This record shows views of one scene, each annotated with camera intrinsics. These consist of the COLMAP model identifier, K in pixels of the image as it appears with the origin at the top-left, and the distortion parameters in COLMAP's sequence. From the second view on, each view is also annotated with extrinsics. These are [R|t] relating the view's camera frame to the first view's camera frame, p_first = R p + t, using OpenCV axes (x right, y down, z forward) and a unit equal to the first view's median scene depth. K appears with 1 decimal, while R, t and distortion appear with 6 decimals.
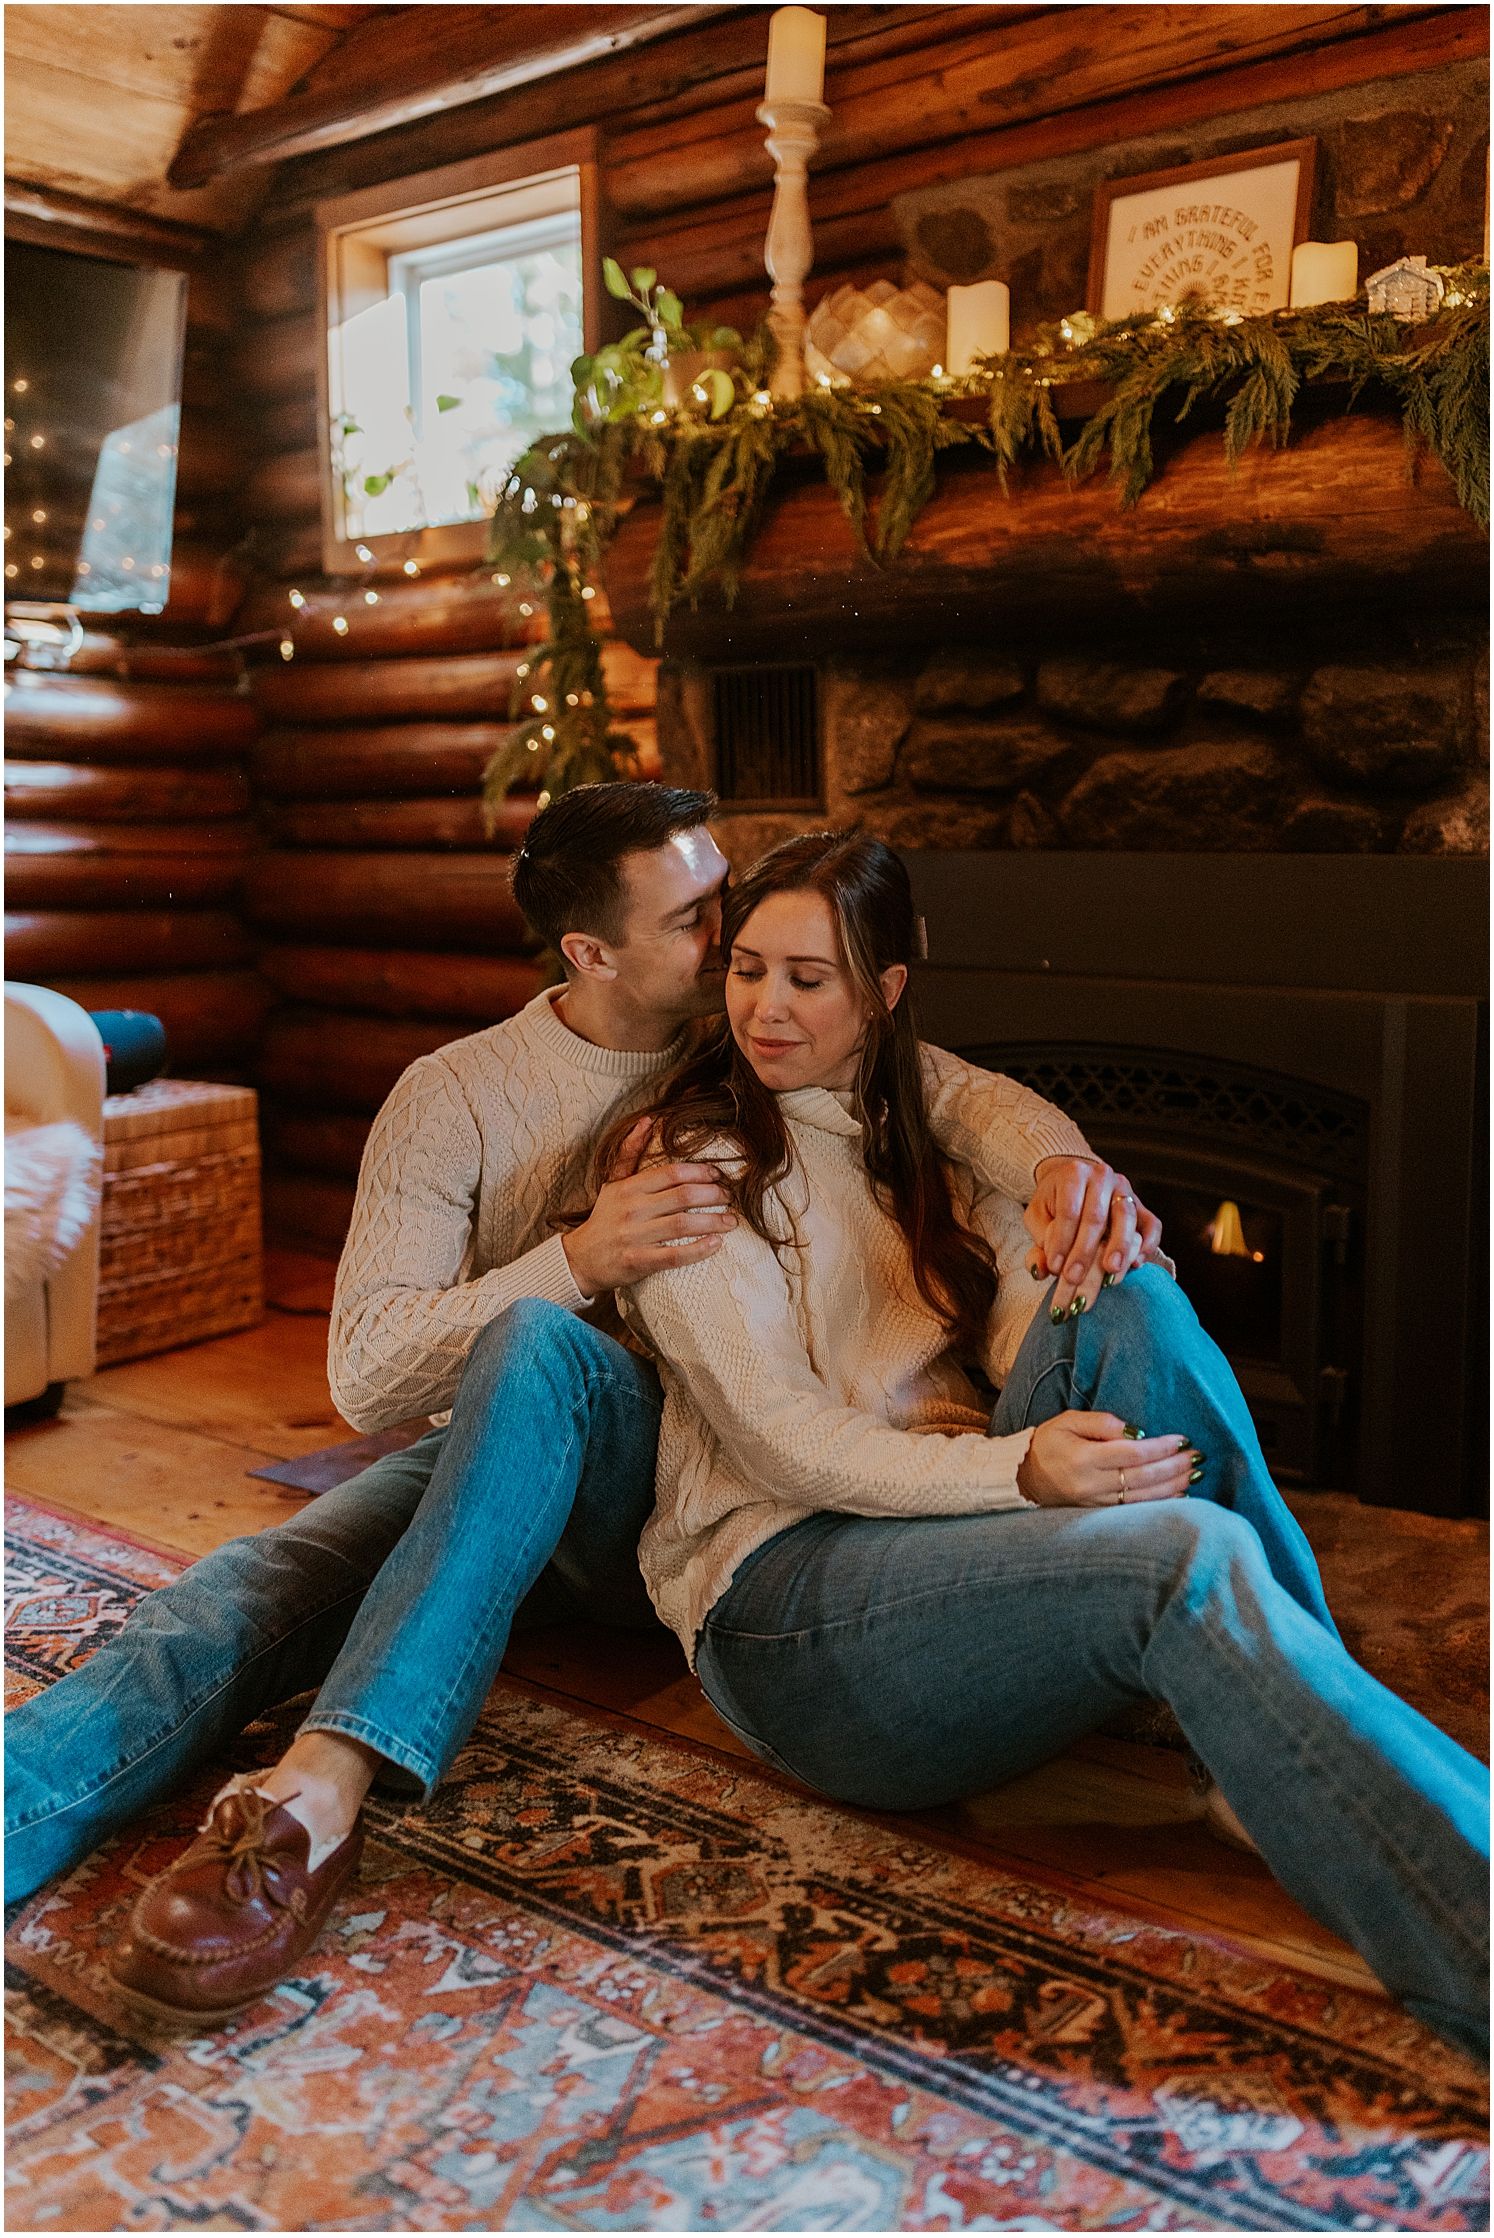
lens RADIAL K [[2248.1, 0, 742.5], [0, 2248.1, 1073.6], [0, 0, 1]] dist [-0.007149, -0.010143]
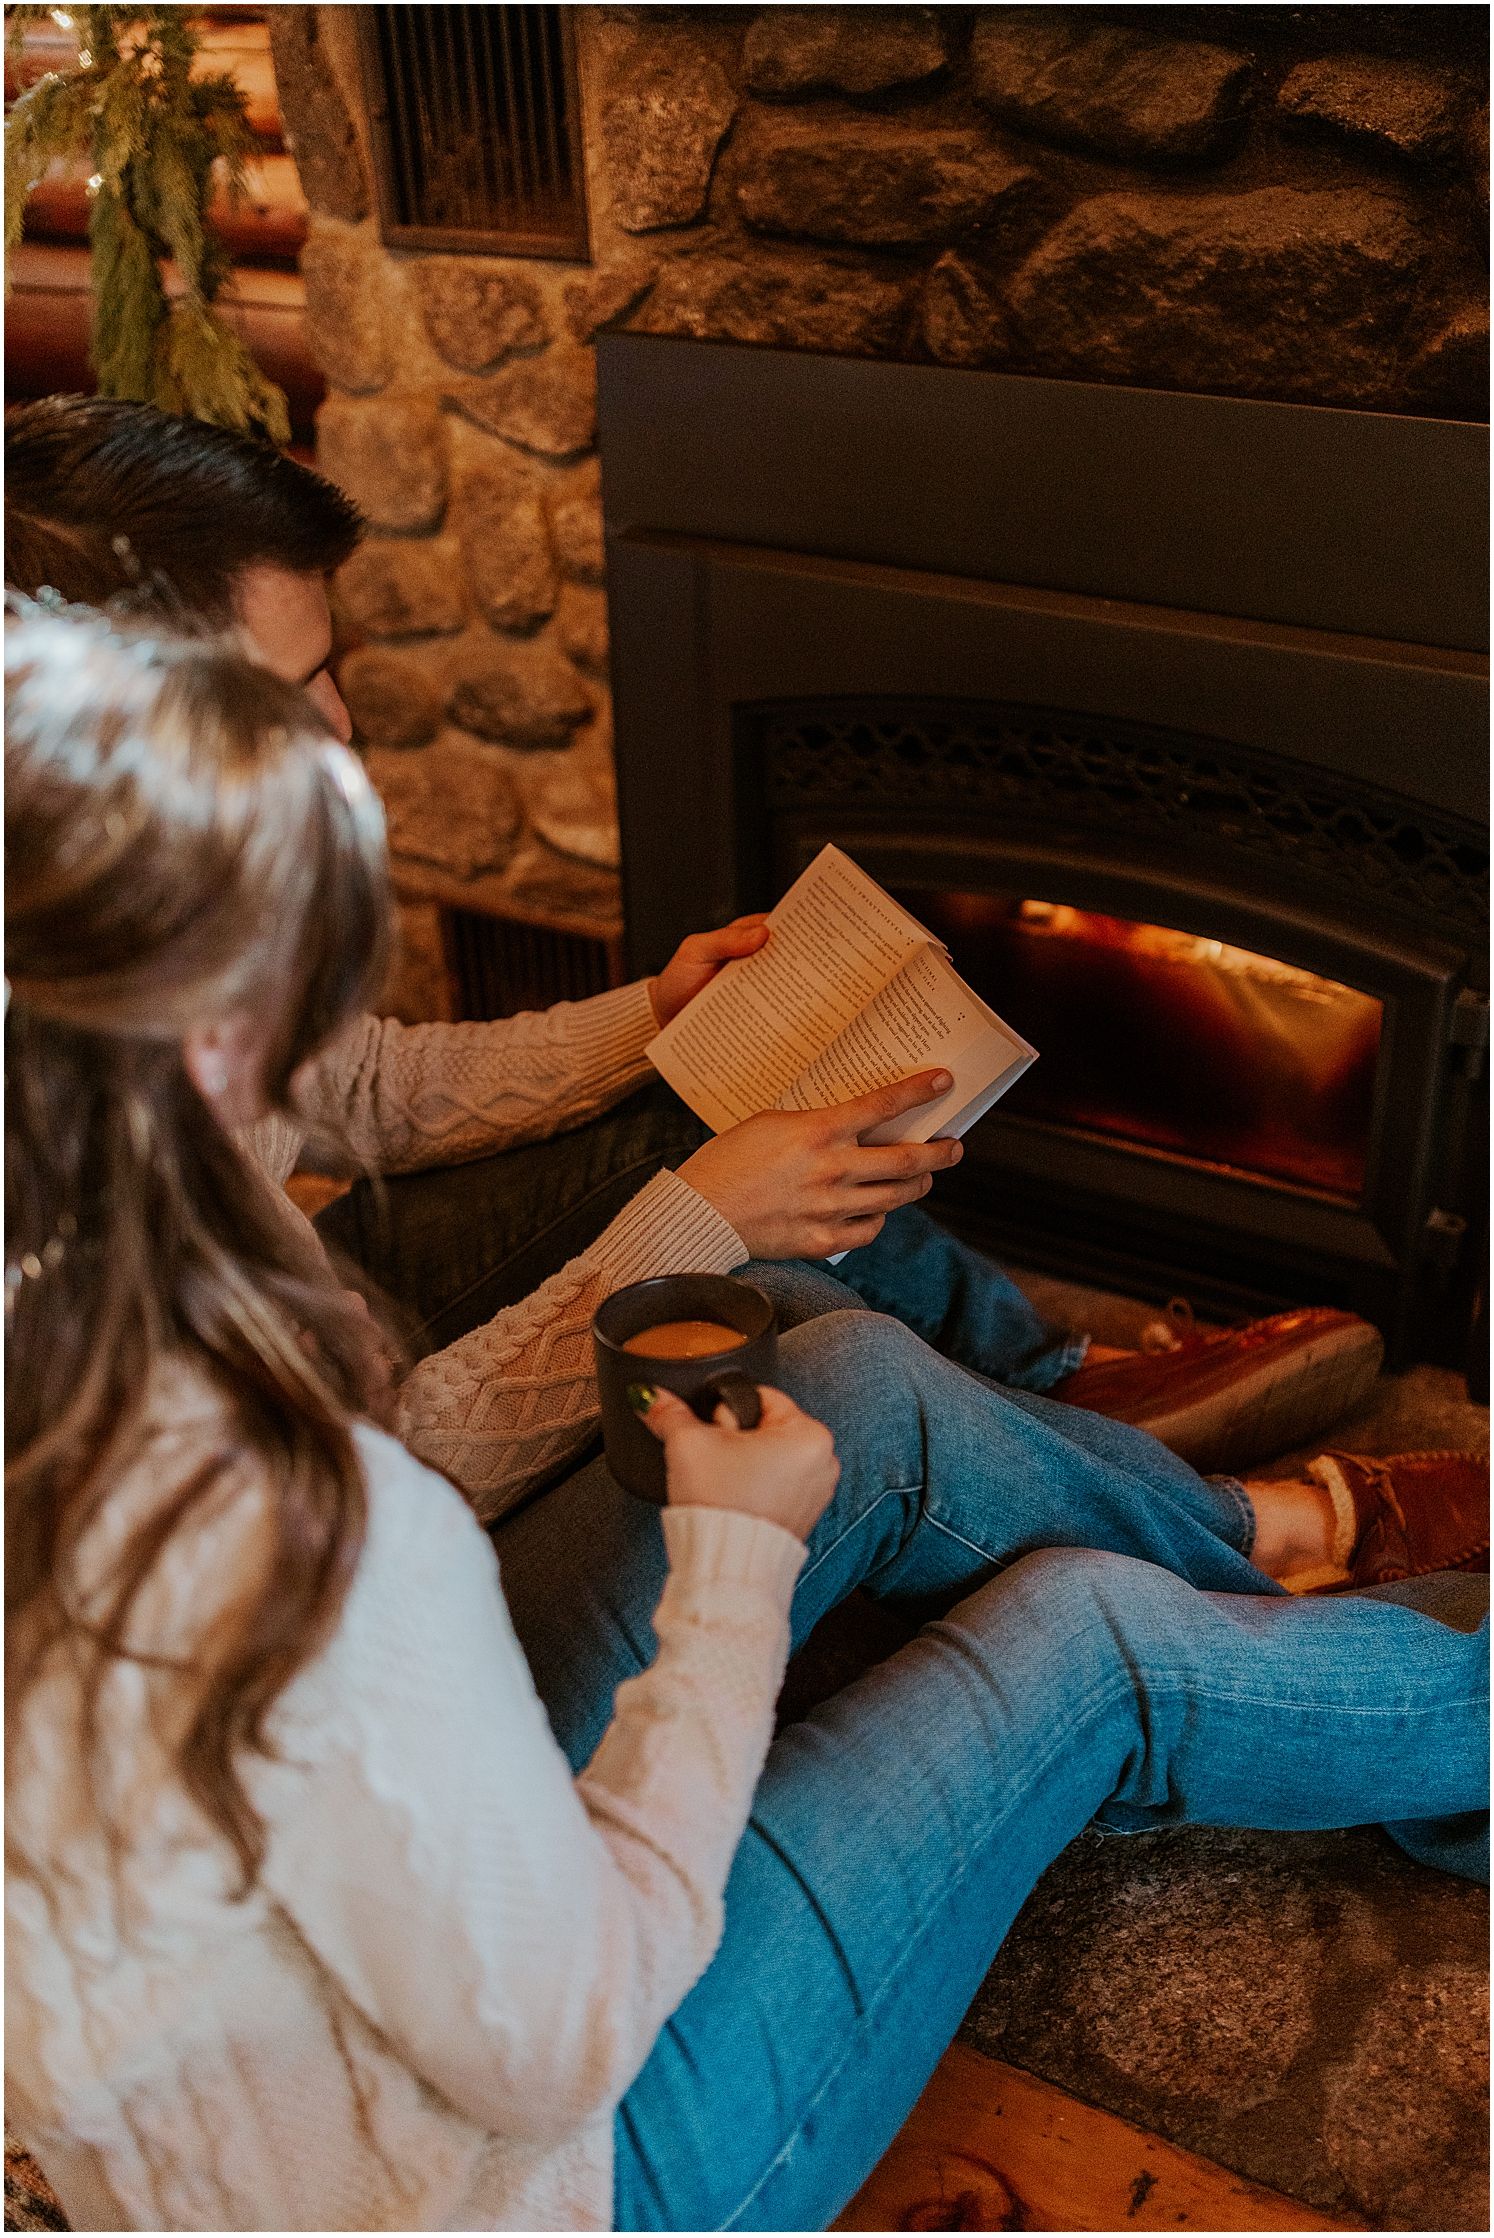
lens RADIAL K [[2305.3, 0, 804.0], [0, 2305.3, 996.4], [0, 0, 1]] dist [0.019927, -0.030702]
pose [[0.985255, -0.084726, 0.148642, -0.015055], [0.028565, 0.938042, 0.345342, -0.154286], [-0.168692, -0.336003, 0.926631, 0.398854]]
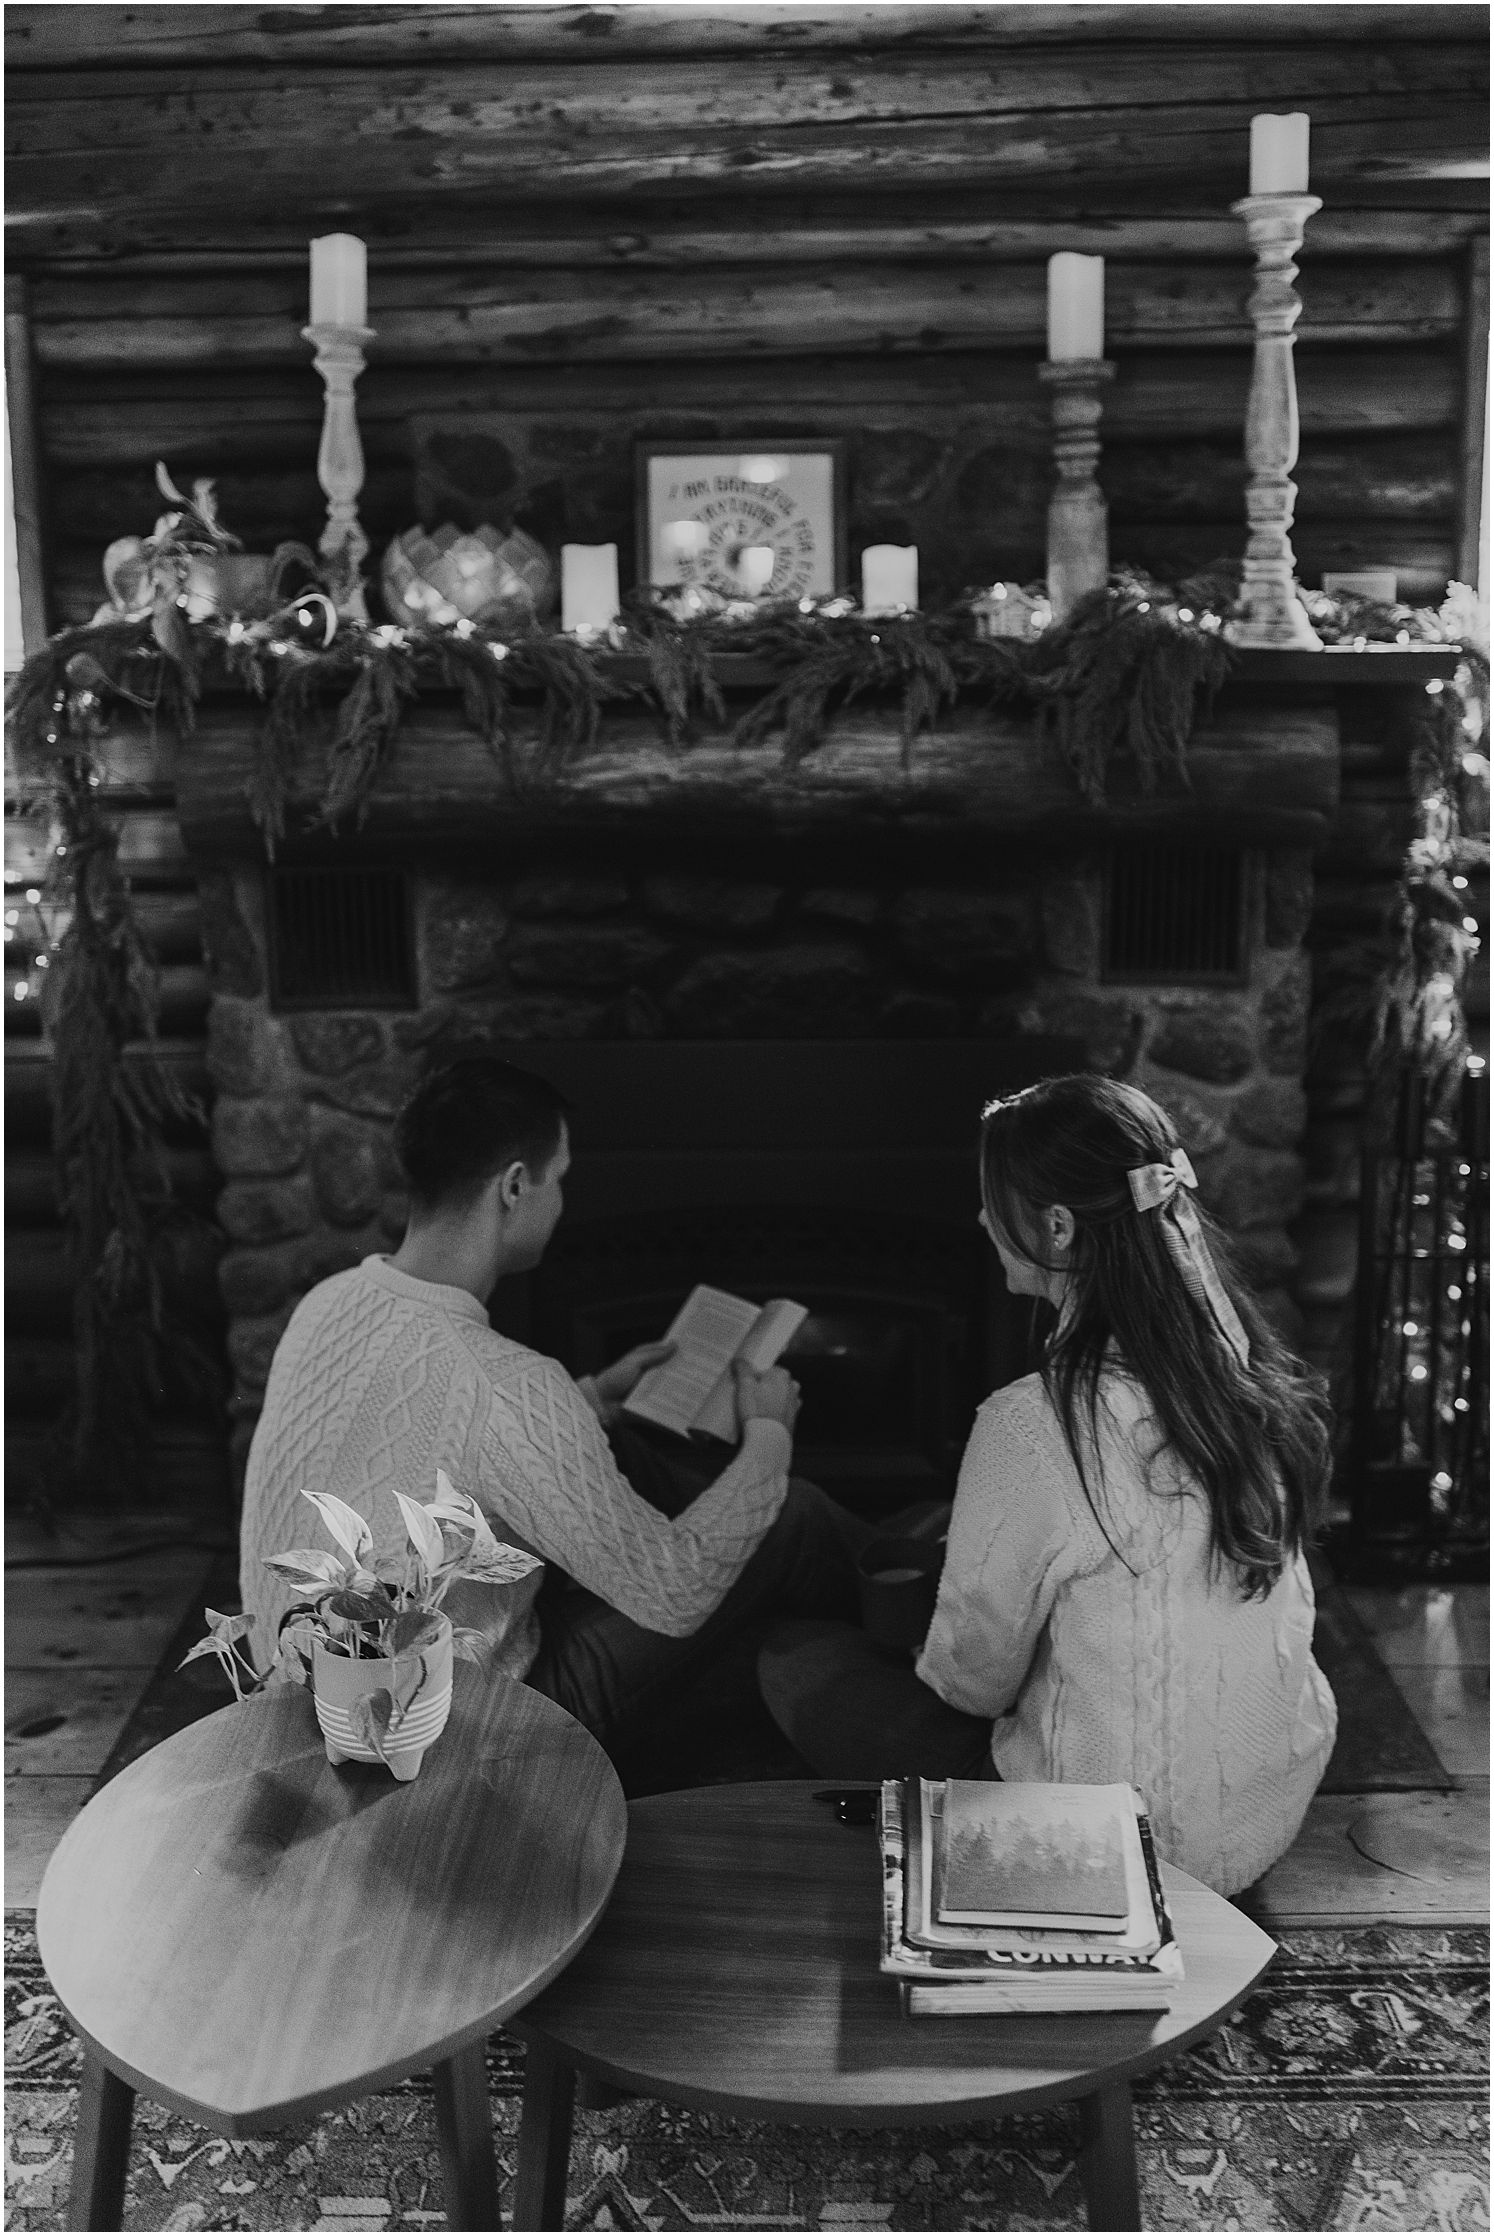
lens RADIAL K [[2305.3, 0, 804.0], [0, 2305.3, 996.4], [0, 0, 1]] dist [0.019927, -0.030702]
pose [[0.758503, -0.102703, 0.643525, -0.562129], [0.075641, 0.994704, 0.069593, -0.197374], [-0.647264, -0.004110, 0.762255, 0.063443]]
